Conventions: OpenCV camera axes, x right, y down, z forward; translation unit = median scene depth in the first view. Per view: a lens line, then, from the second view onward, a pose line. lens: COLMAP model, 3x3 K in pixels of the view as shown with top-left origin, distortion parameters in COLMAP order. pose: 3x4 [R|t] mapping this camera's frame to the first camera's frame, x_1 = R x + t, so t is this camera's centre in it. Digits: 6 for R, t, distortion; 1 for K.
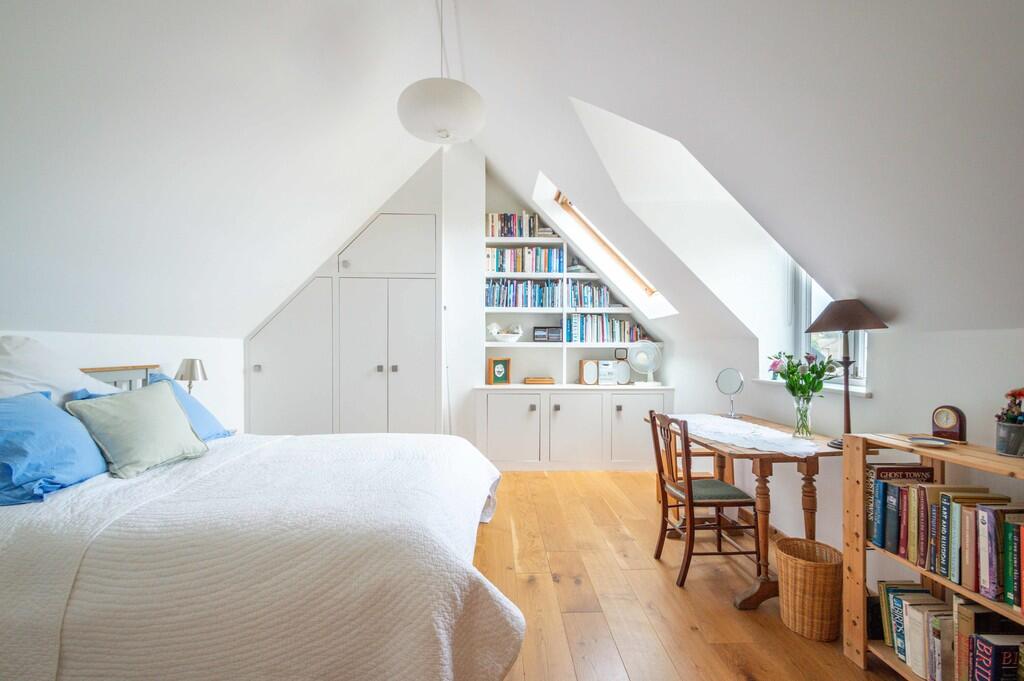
lens RADIAL K [[459.7, 0, 514.6], [0, 459.7, 349.3], [0, 0, 1]] dist [0.017906, 0.000623]
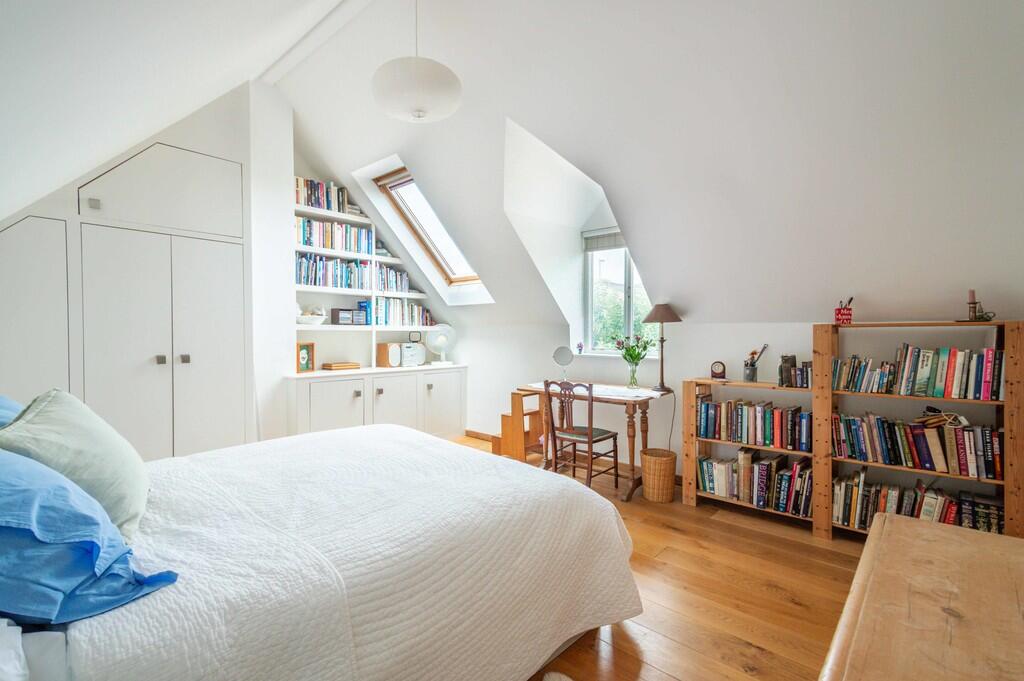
lens RADIAL K [[459.7, 0, 519.7], [0, 459.7, 338.3], [0, 0, 1]] dist [0.017906, 0.000623]
pose [[0.700141, -0.010550, 0.713926, -0.380045], [0.000004, 0.999891, 0.014772, -0.002344], [-0.714004, -0.010340, 0.700065, 0.082978]]
